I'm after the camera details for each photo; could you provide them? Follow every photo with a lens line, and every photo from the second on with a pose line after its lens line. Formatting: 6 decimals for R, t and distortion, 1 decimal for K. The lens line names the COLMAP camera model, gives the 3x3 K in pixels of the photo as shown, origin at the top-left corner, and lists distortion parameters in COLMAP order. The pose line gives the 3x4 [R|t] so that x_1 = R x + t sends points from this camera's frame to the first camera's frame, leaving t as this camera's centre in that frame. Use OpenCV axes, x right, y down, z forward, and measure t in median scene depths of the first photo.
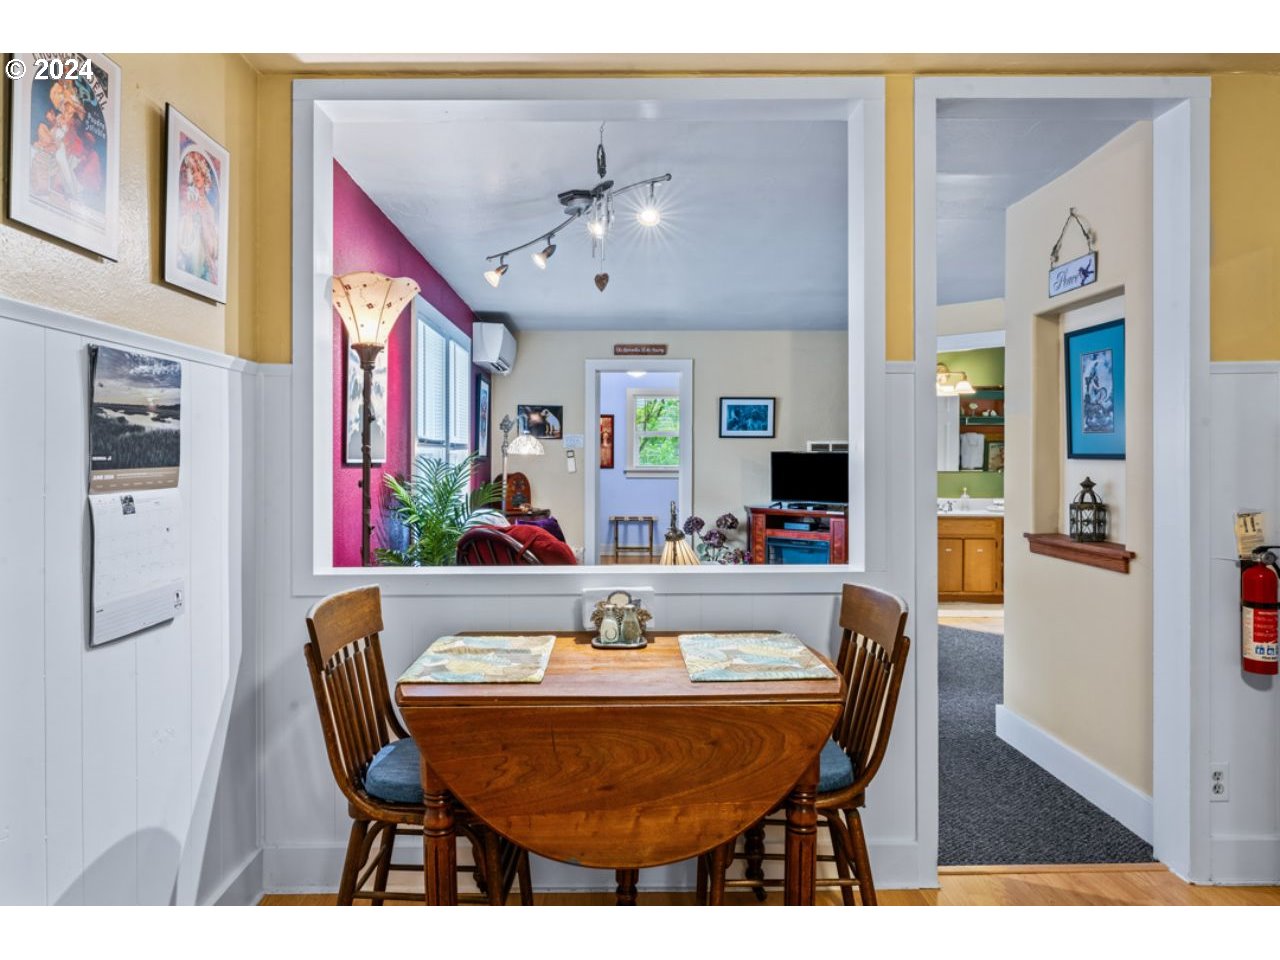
lens RADIAL K [[678.7, 0, 640.0], [0, 678.7, 480.0], [0, 0, 1]] dist [-0.001097, -0.001491]
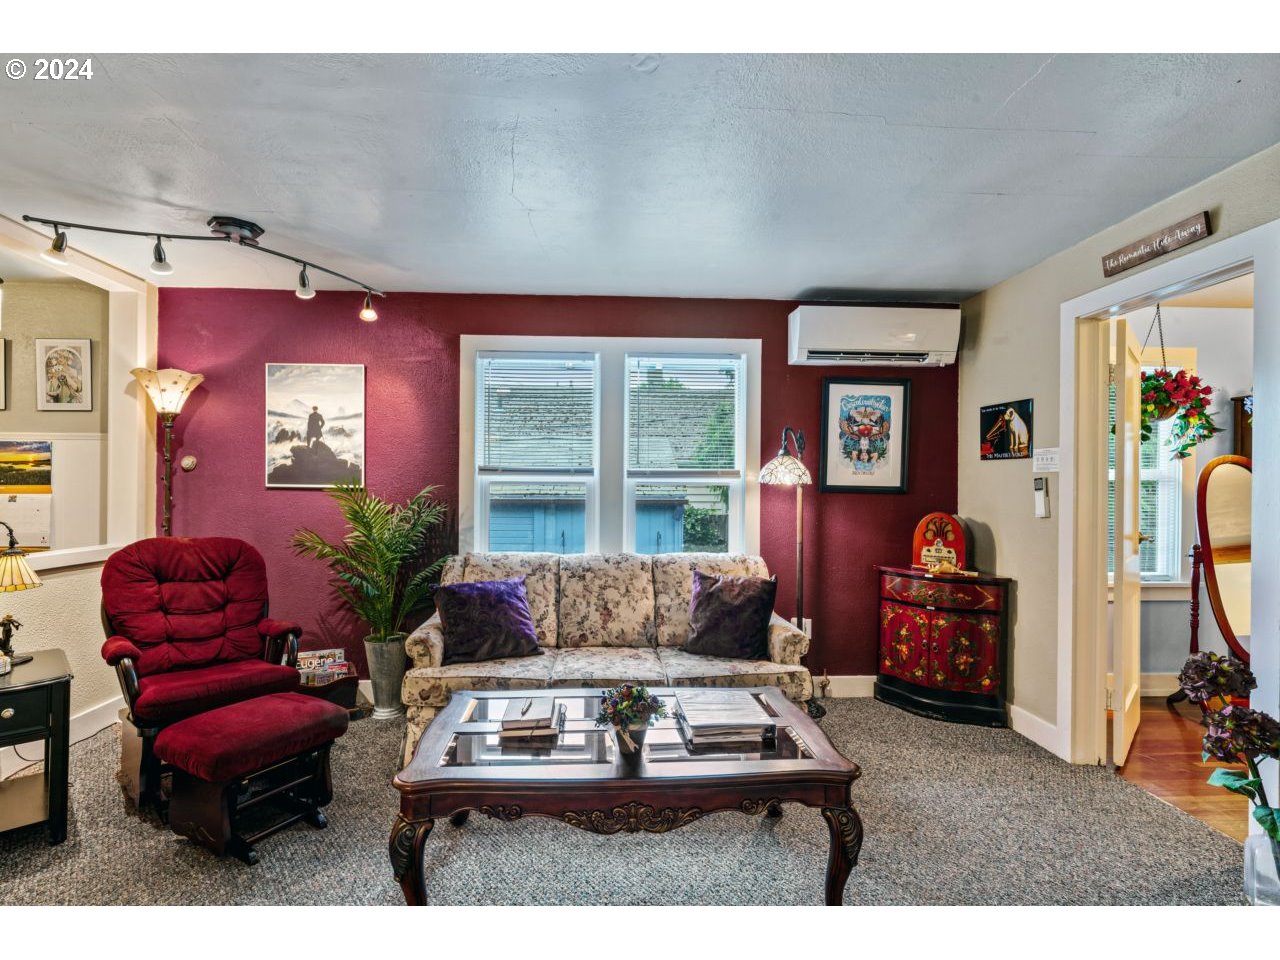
lens RADIAL K [[666.8, 0, 644.3], [0, 666.8, 497.2], [0, 0, 1]] dist [0.003120, 0.000366]
pose [[0.079764, 0.007150, -0.996788, 0.408157], [-0.042560, 0.999087, 0.003761, -0.016619], [0.995905, 0.042123, 0.079995, 0.642954]]
